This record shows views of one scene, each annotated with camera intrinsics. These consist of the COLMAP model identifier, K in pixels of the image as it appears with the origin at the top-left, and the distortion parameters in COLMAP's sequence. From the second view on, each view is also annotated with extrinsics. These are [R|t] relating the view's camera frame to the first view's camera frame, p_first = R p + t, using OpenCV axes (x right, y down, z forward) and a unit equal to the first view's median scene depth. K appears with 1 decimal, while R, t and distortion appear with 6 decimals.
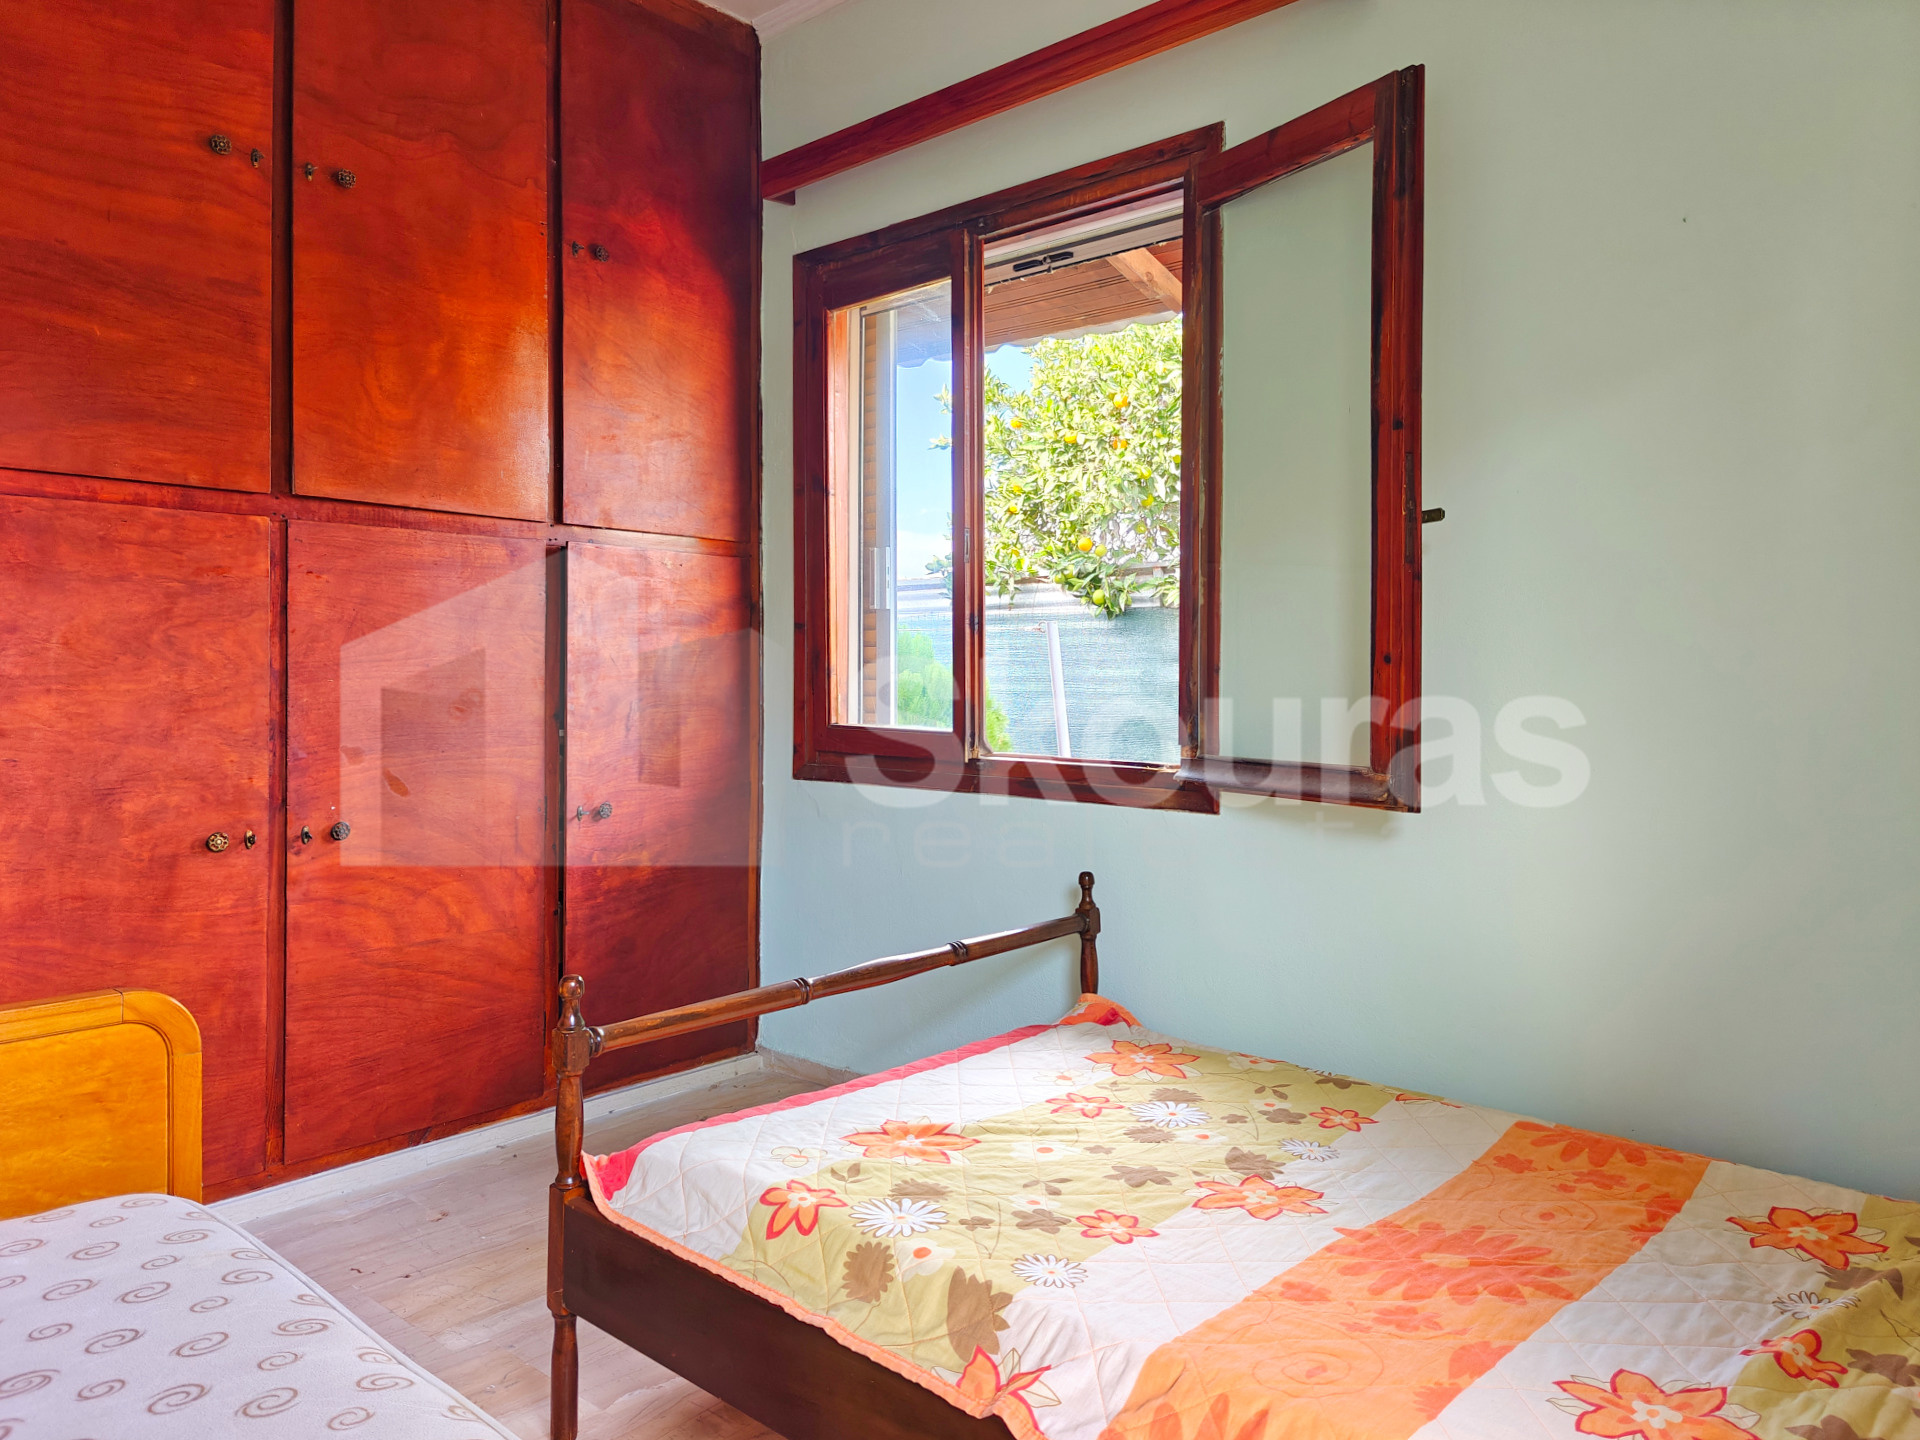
lens RADIAL K [[1323.4, 0, 959.5], [0, 1323.4, 693.7], [0, 0, 1]] dist [0.035733, -0.038803]
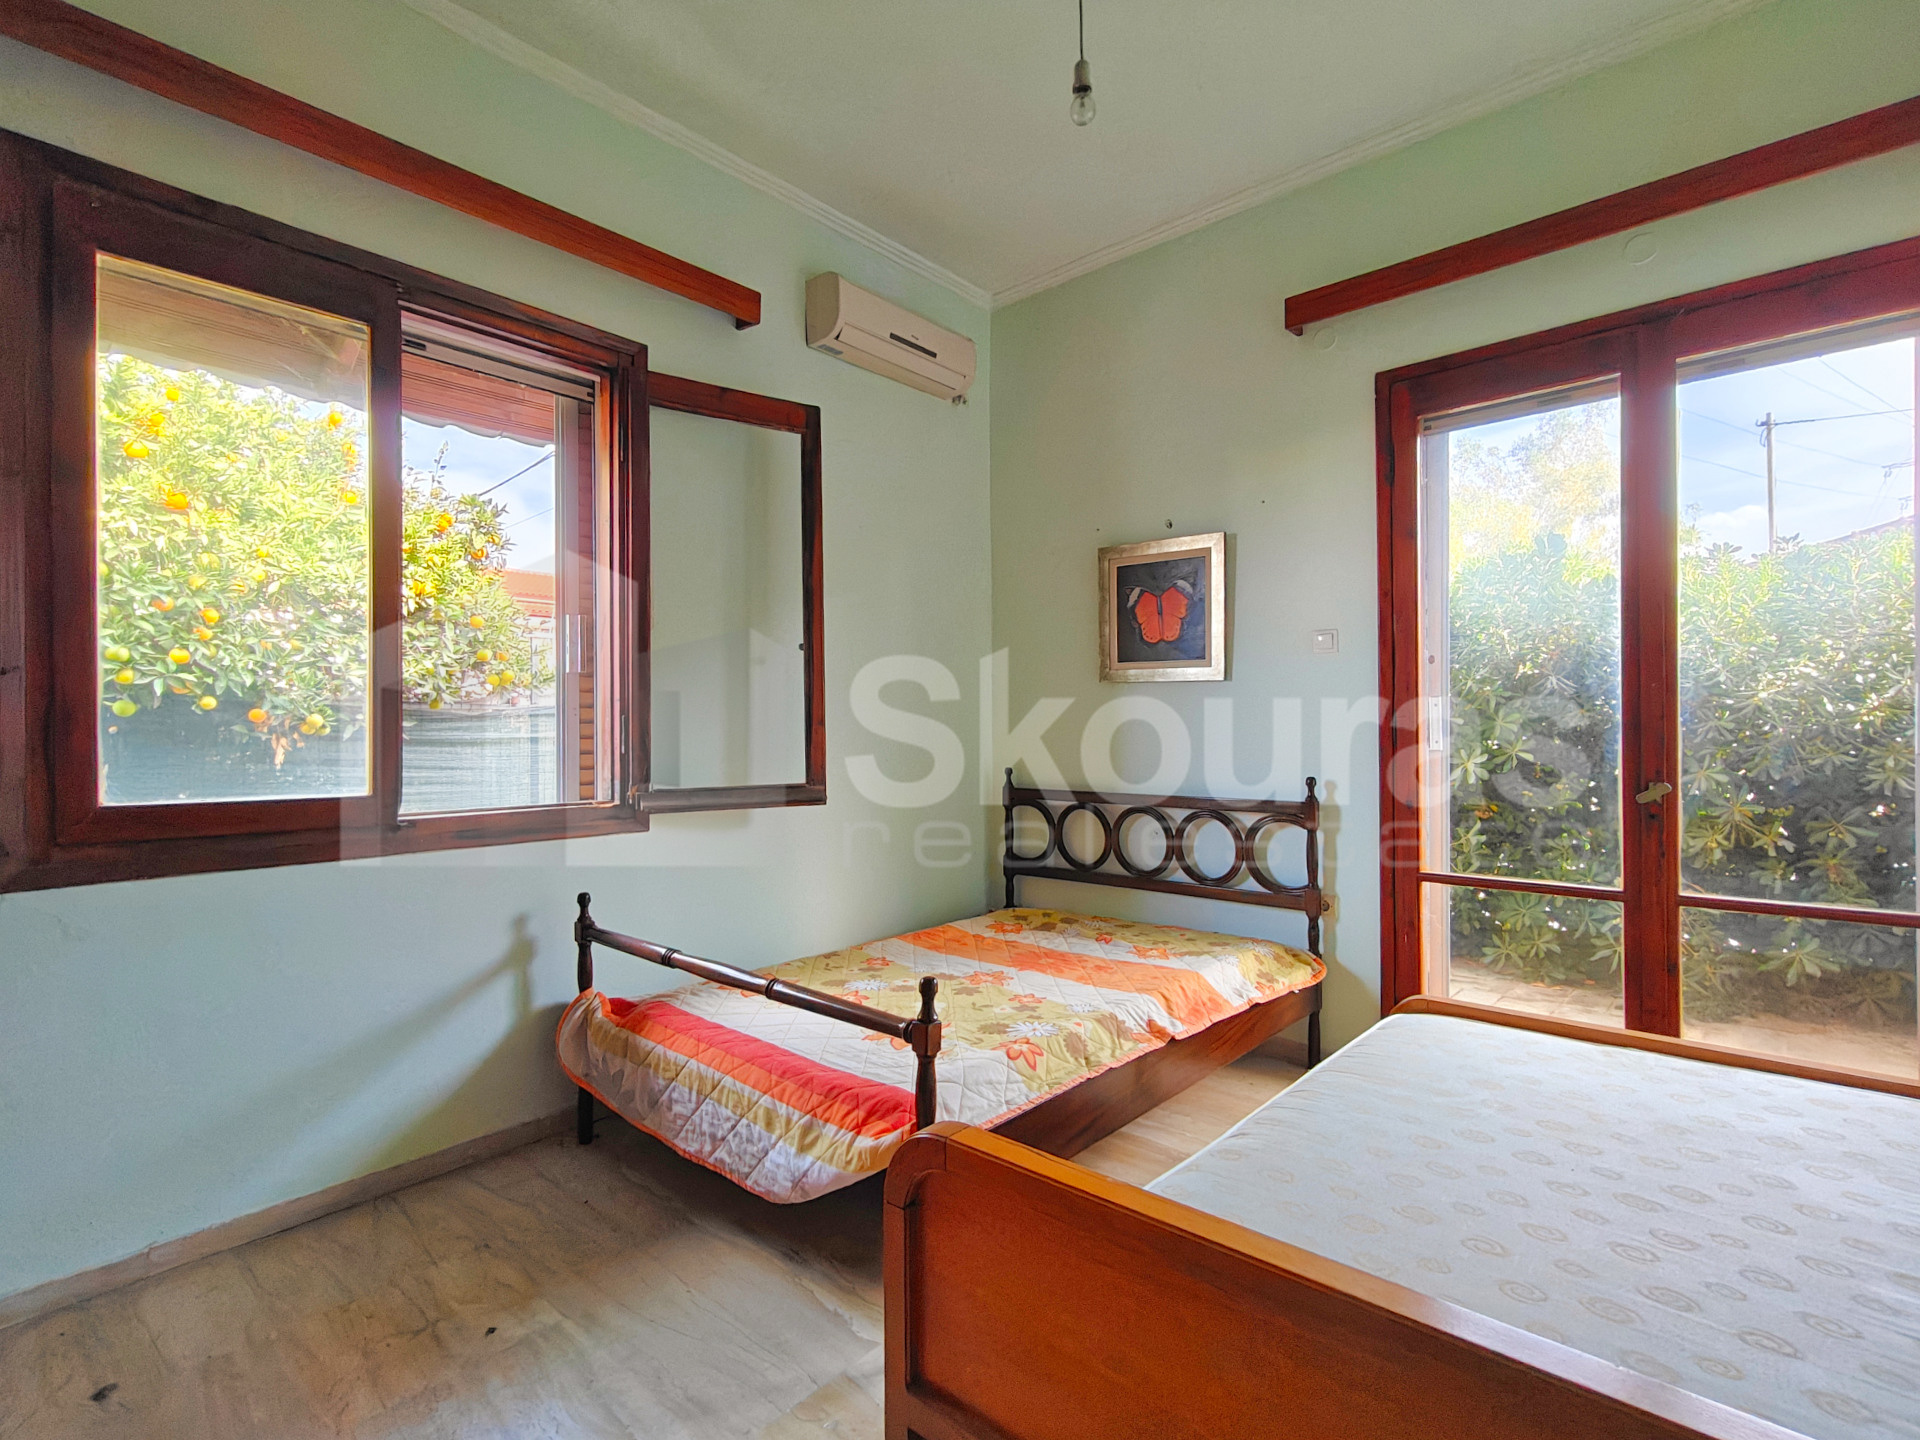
lens RADIAL K [[926.2, 0, 963.7], [0, 926.2, 729.4], [0, 0, 1]] dist [0.002041, 0.000180]
pose [[-0.007921, -0.001254, 0.999968, -0.947676], [0.025732, 0.999668, 0.001457, -0.011518], [-0.999638, 0.025742, -0.007887, 0.799339]]
